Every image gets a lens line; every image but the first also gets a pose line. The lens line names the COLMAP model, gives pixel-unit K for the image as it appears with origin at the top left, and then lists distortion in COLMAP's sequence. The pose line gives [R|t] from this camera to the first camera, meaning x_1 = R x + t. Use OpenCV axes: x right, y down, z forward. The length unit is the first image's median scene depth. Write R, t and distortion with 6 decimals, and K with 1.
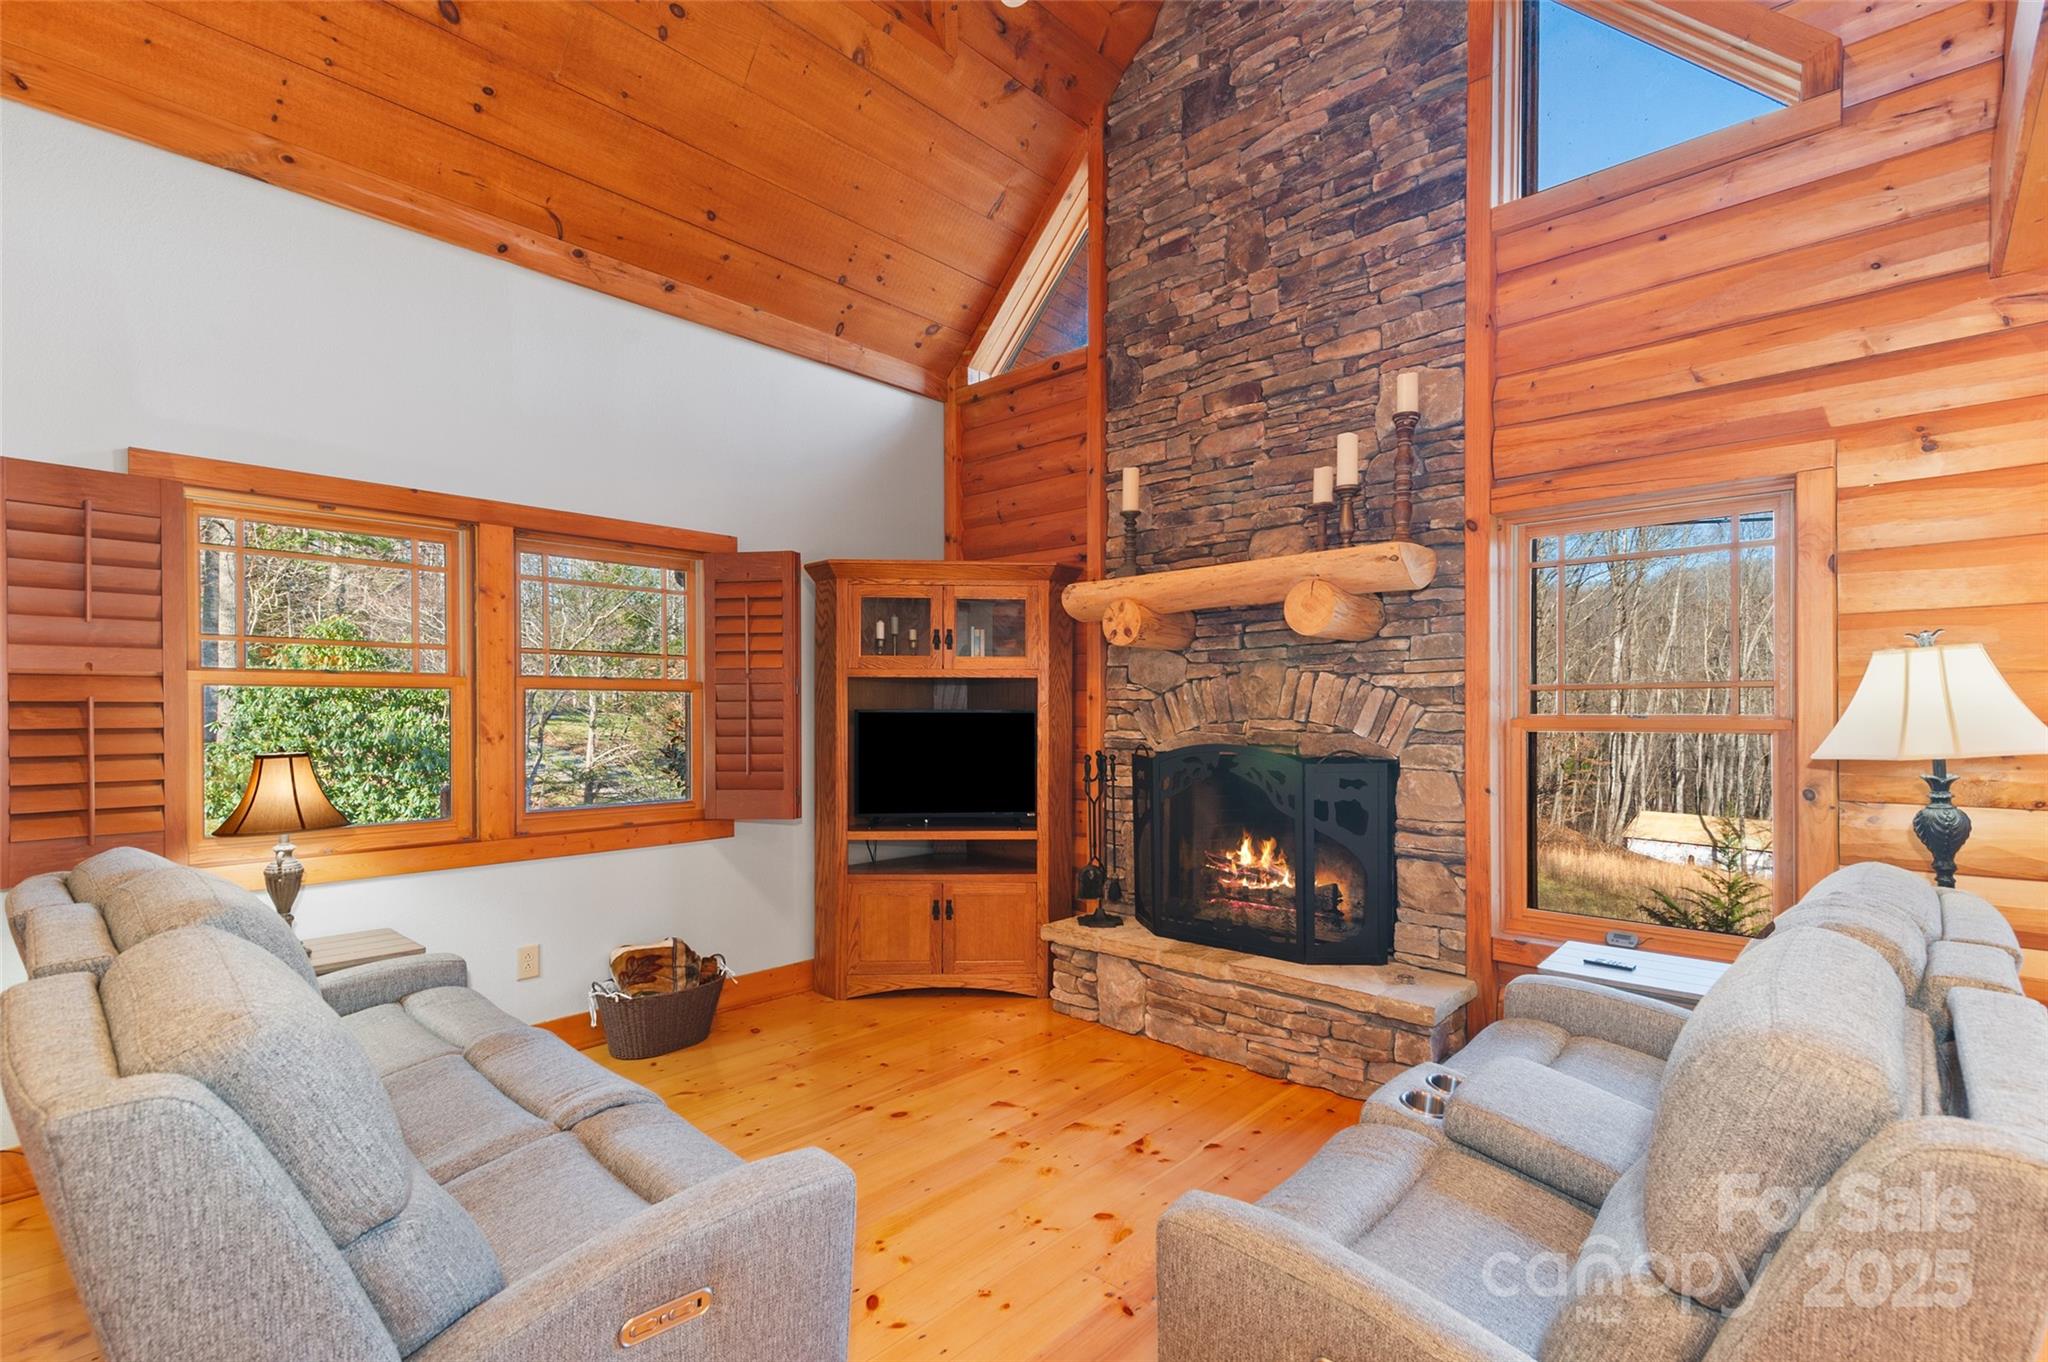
lens RADIAL K [[933.3, 0, 1049.5], [0, 933.3, 709.4], [0, 0, 1]] dist [0.013335, -0.000562]
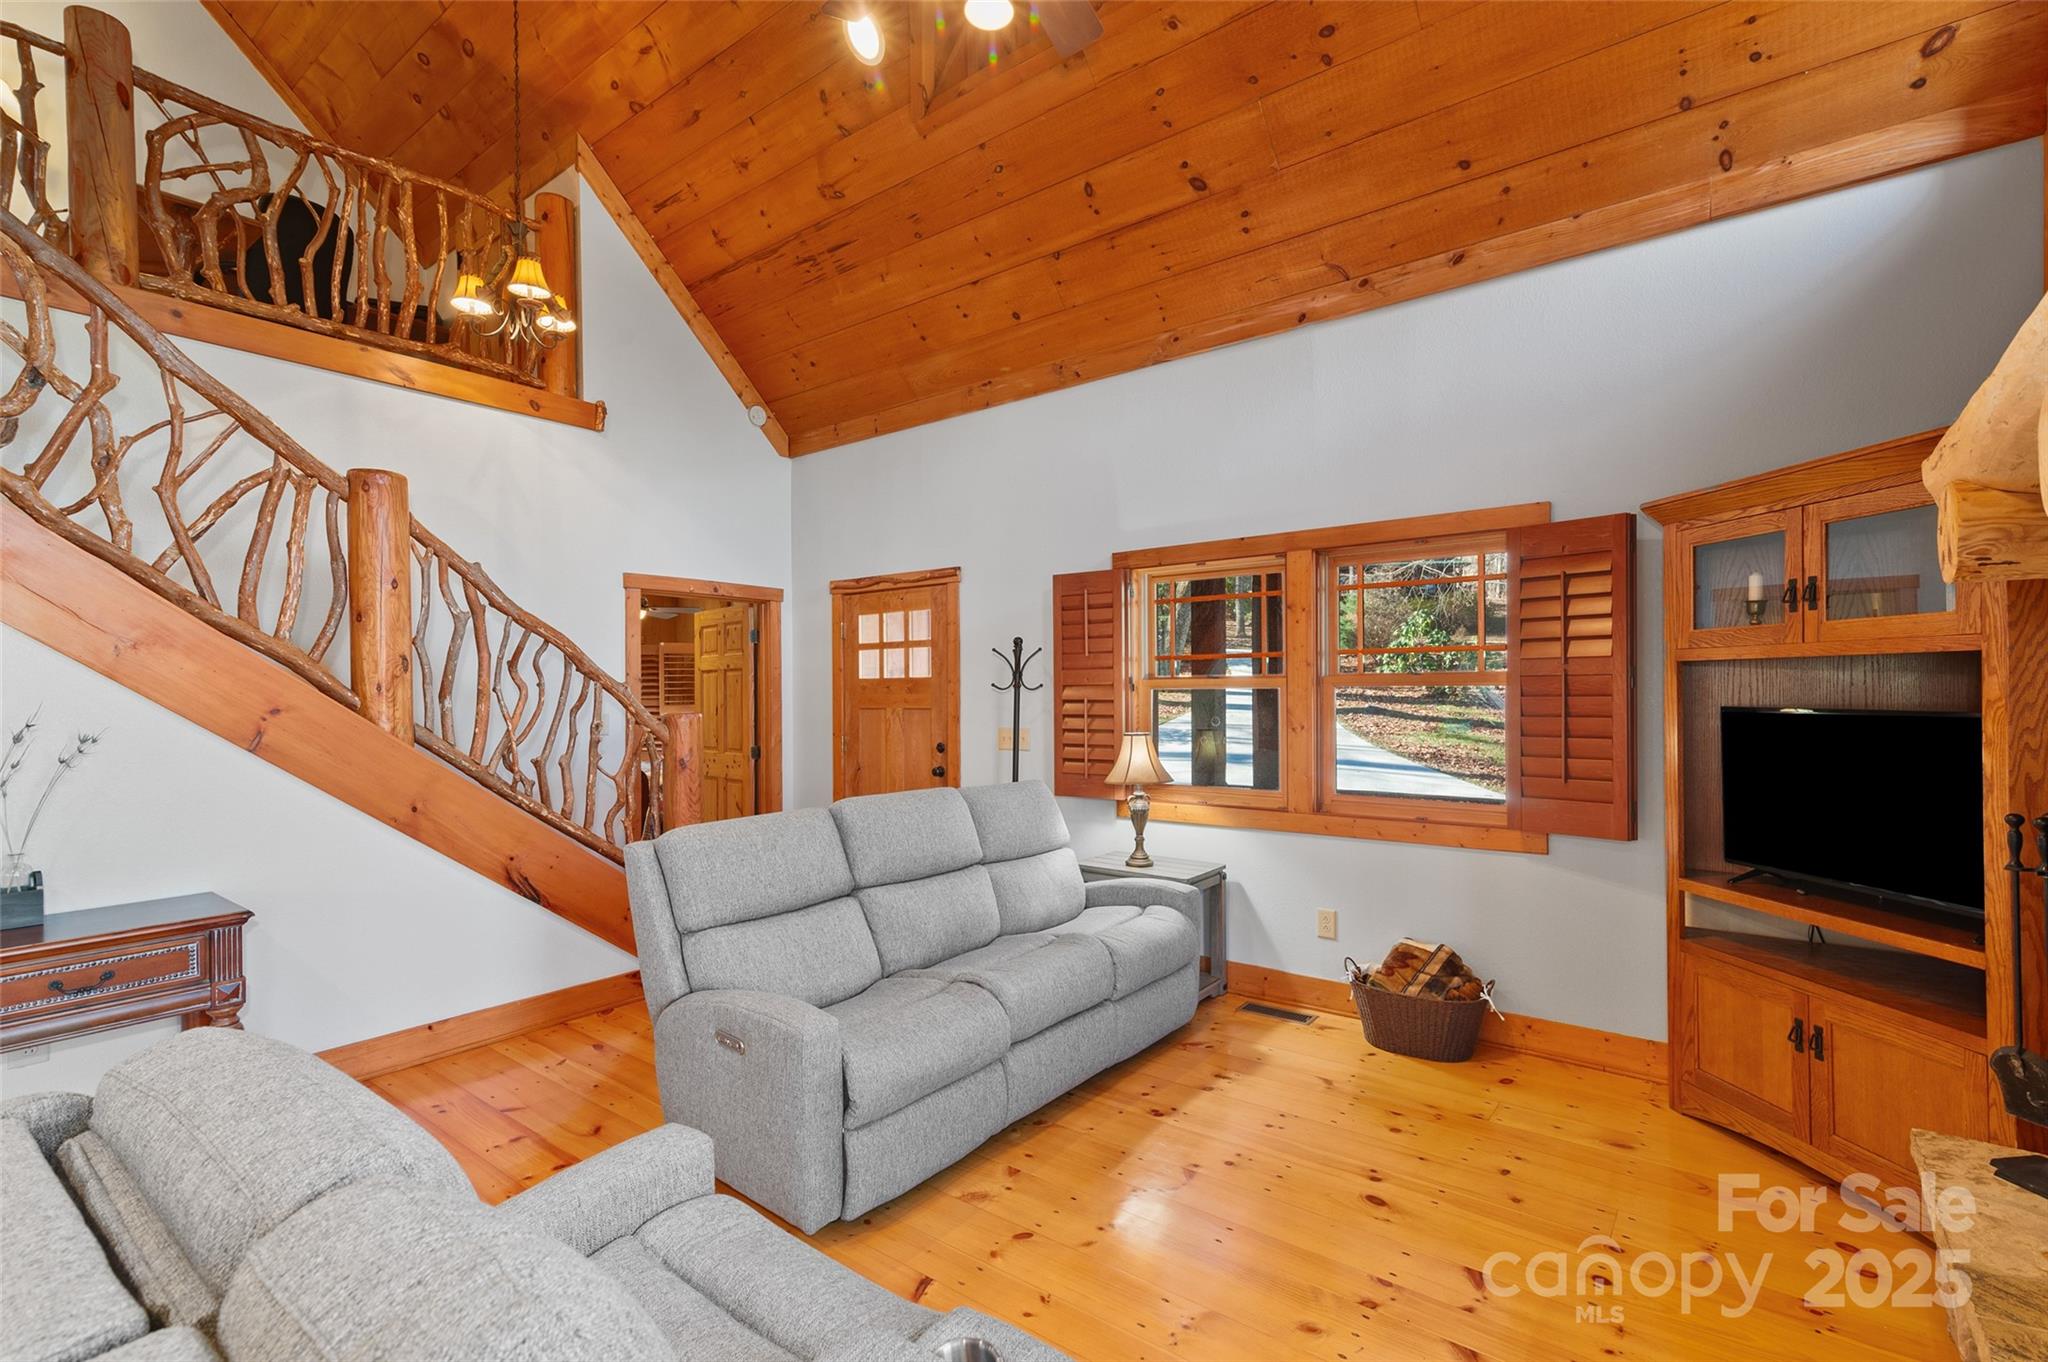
lens RADIAL K [[933.3, 0, 1021.7], [0, 933.3, 690.3], [0, 0, 1]] dist [0.013335, -0.000562]
pose [[0.074689, -0.003560, -0.997200, 0.472538], [0.007260, 0.999969, -0.003026, -0.014344], [0.997180, -0.007013, 0.074713, 0.456267]]
